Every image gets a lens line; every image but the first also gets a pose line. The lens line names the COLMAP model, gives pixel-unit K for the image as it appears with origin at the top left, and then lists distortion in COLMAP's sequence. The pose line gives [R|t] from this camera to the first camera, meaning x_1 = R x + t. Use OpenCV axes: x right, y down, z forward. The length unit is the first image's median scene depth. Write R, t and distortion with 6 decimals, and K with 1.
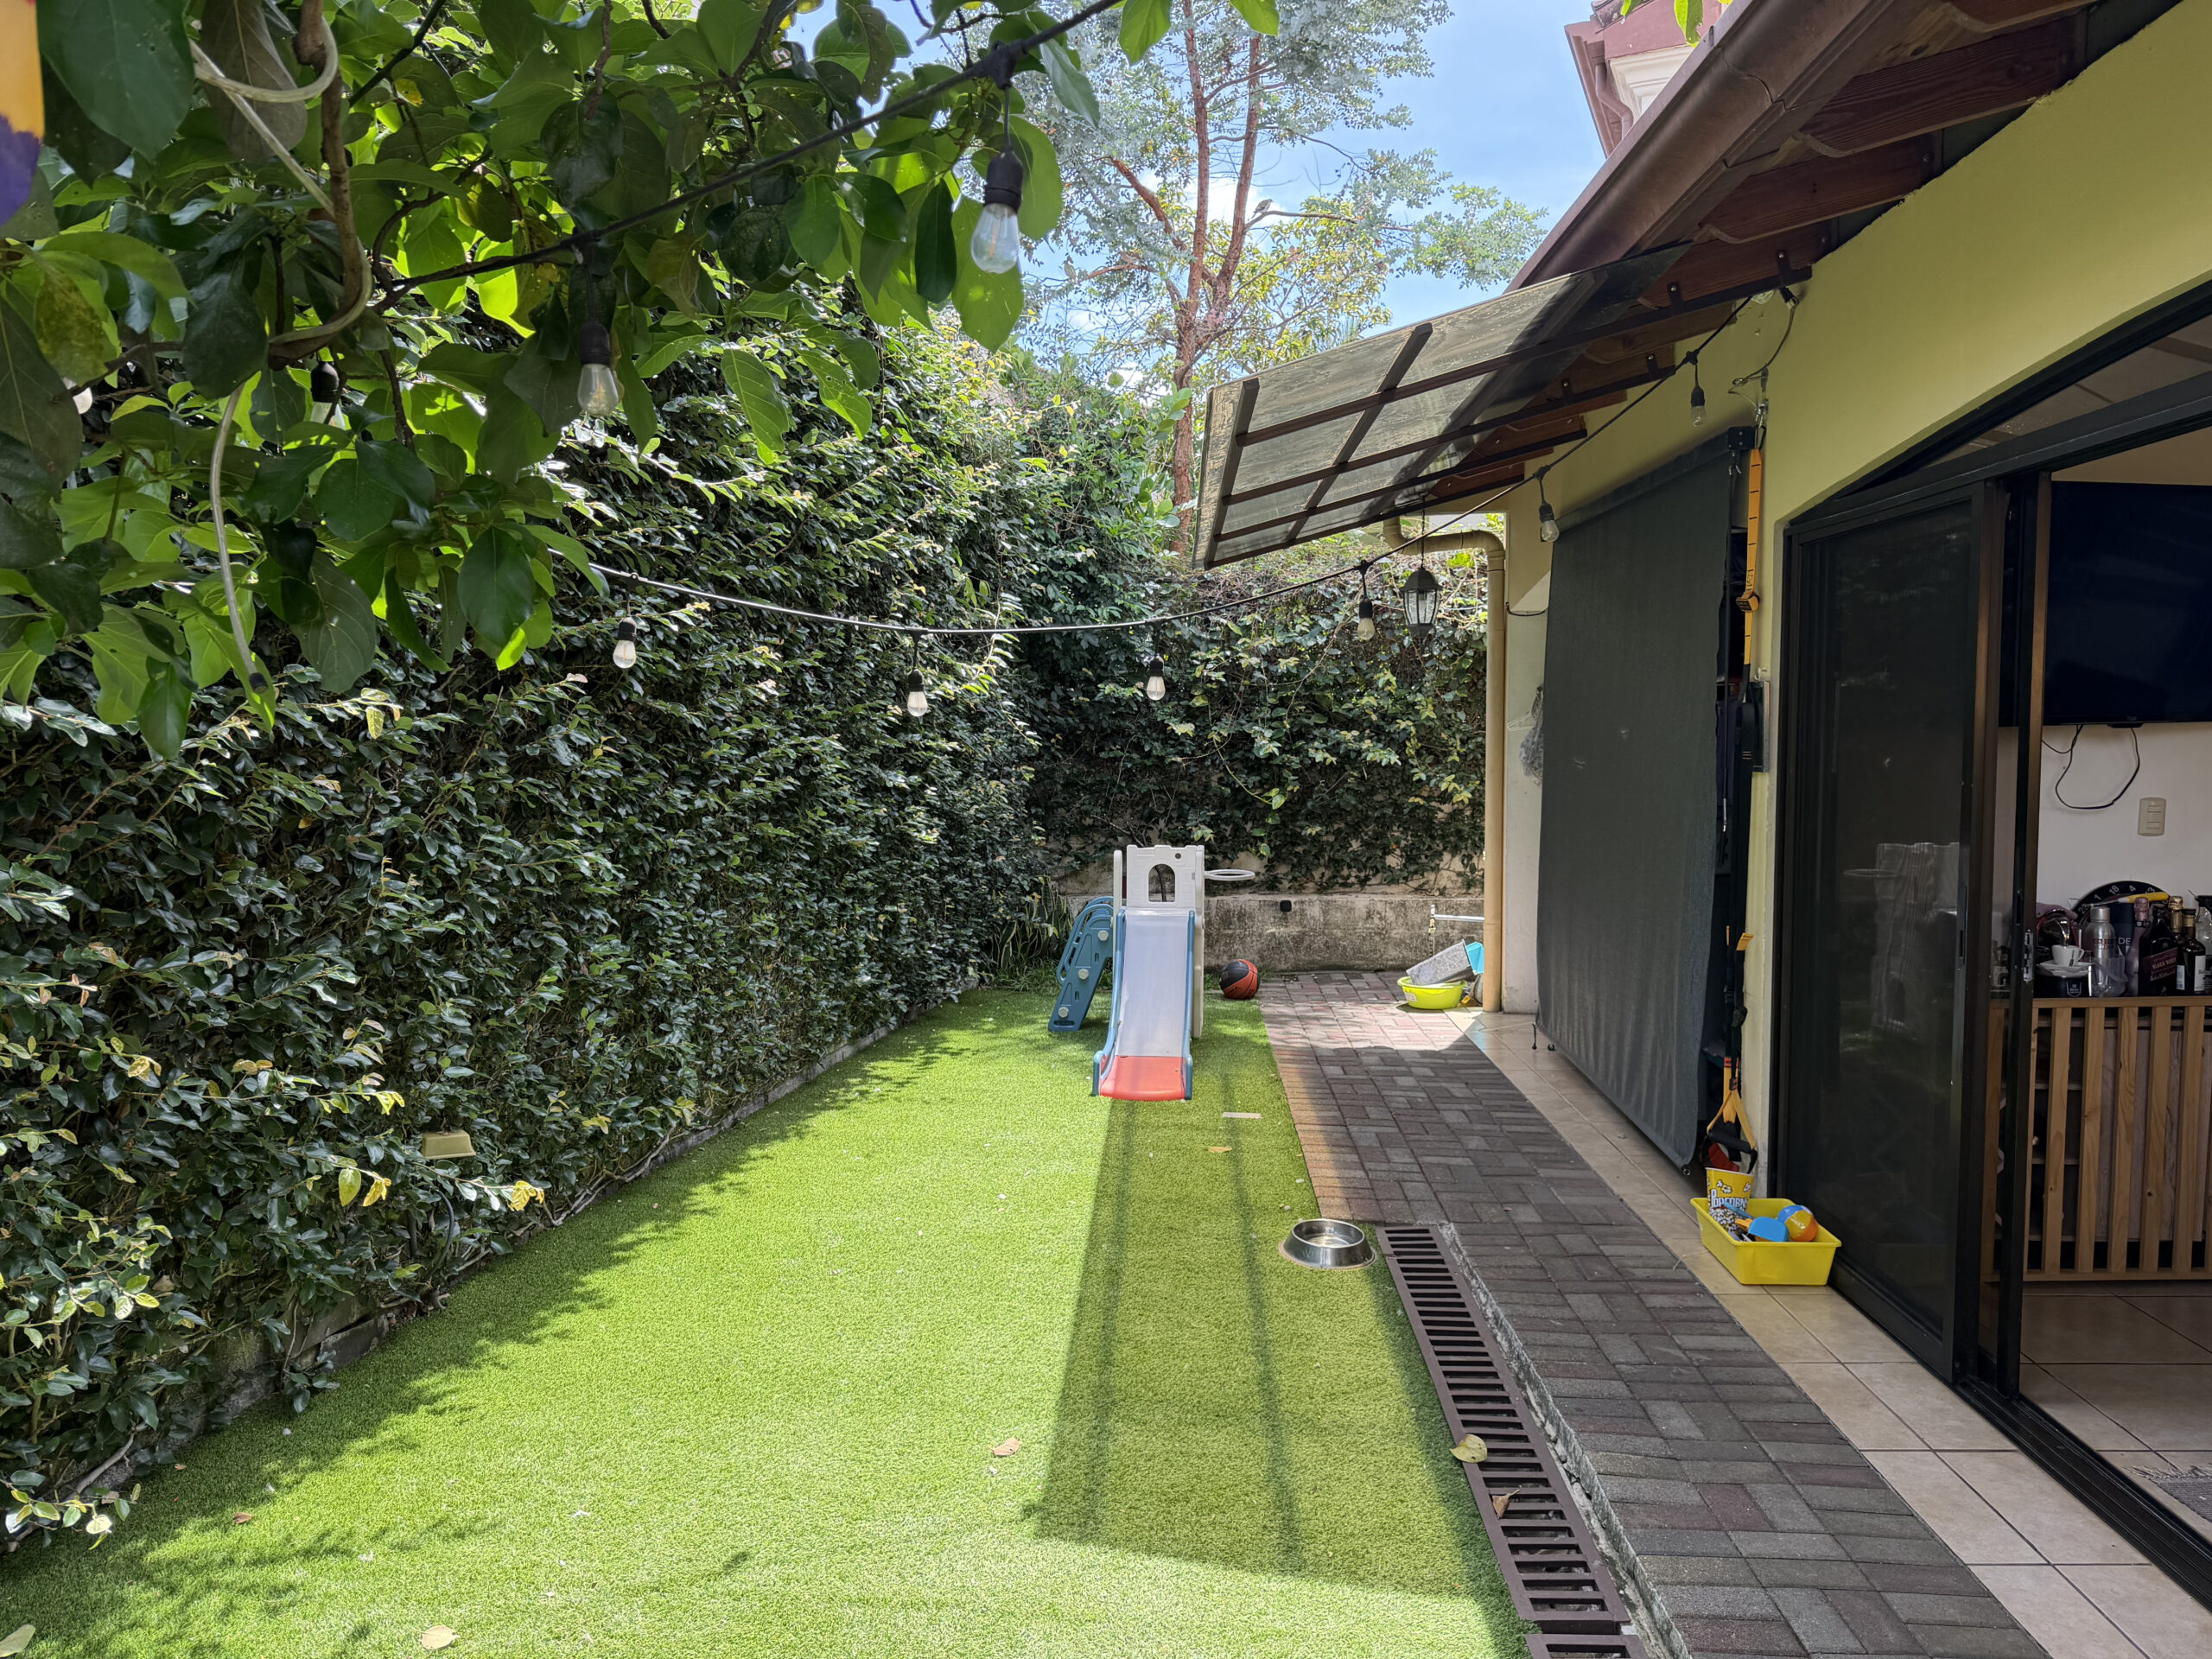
lens RADIAL K [[1553.1, 0, 1110.1], [0, 1553.1, 829.1], [0, 0, 1]] dist [0.069764, -0.099159]
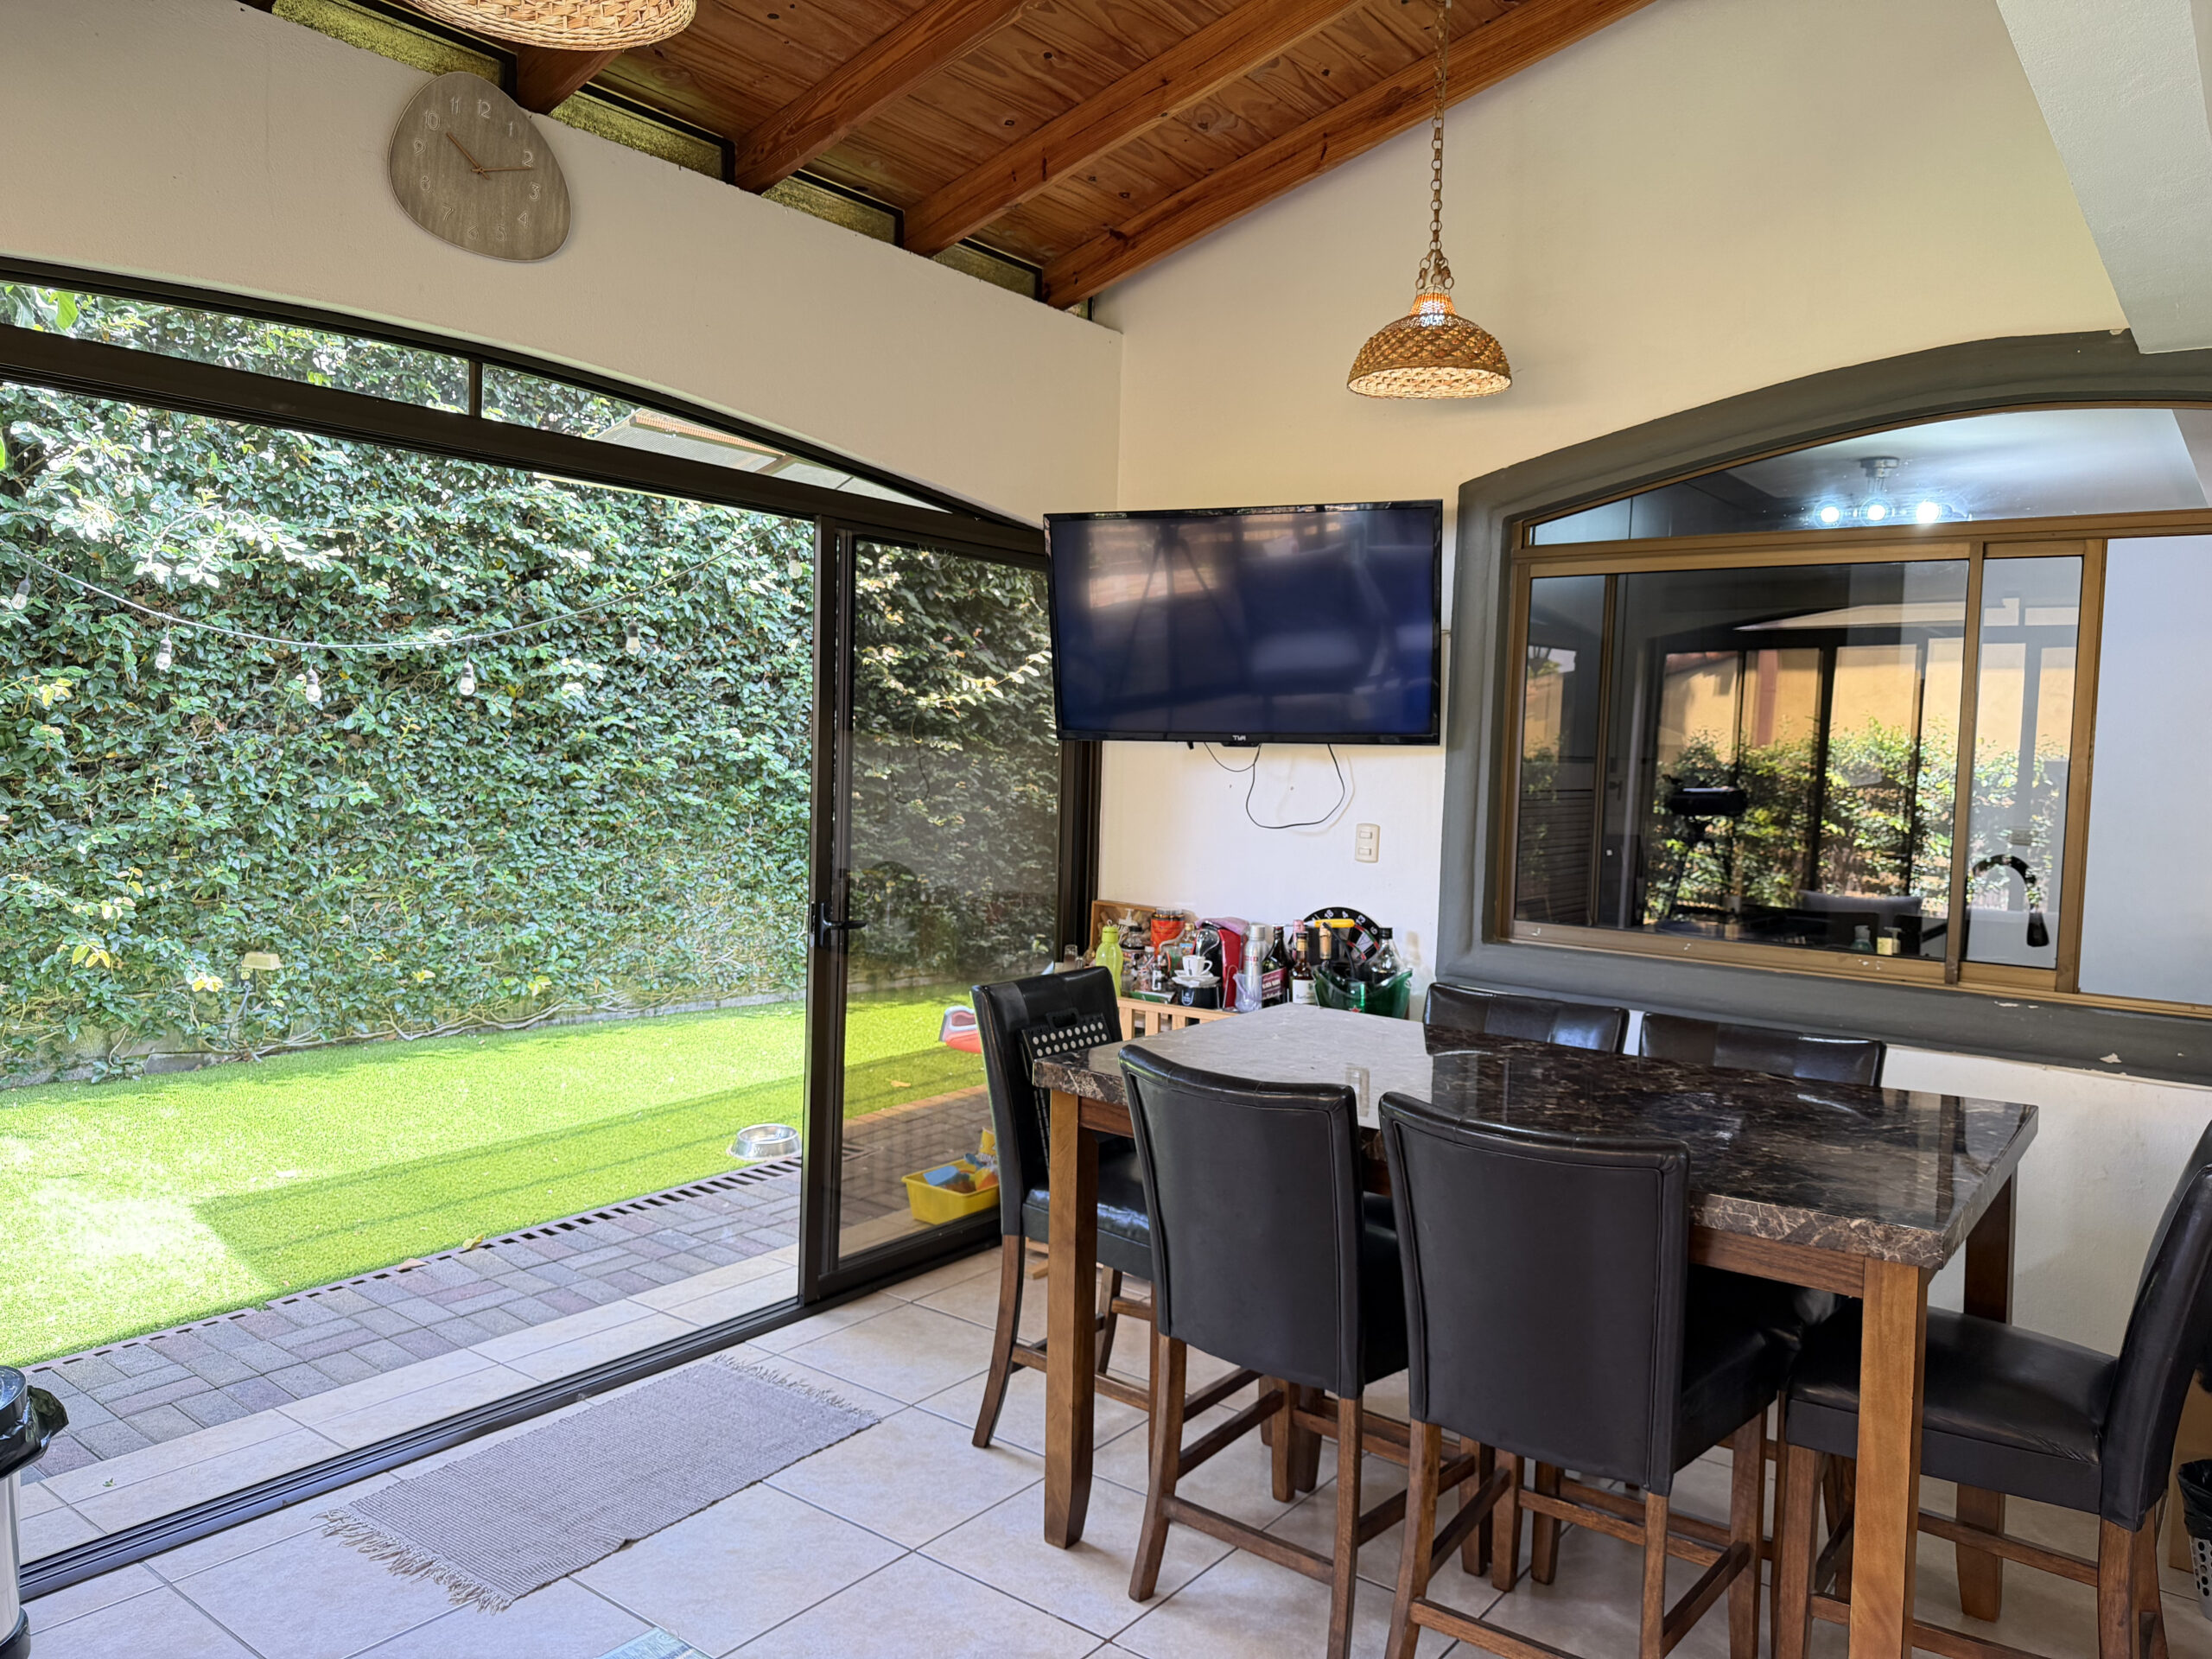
lens RADIAL K [[1553.1, 0, 1103.6], [0, 1553.1, 829.1], [0, 0, 1]] dist [0.069764, -0.099159]
pose [[0.813389, 0.055983, -0.579020, 1.492217], [-0.068203, 0.997671, 0.000651, -0.006174], [0.577708, 0.038962, 0.815313, 0.178248]]
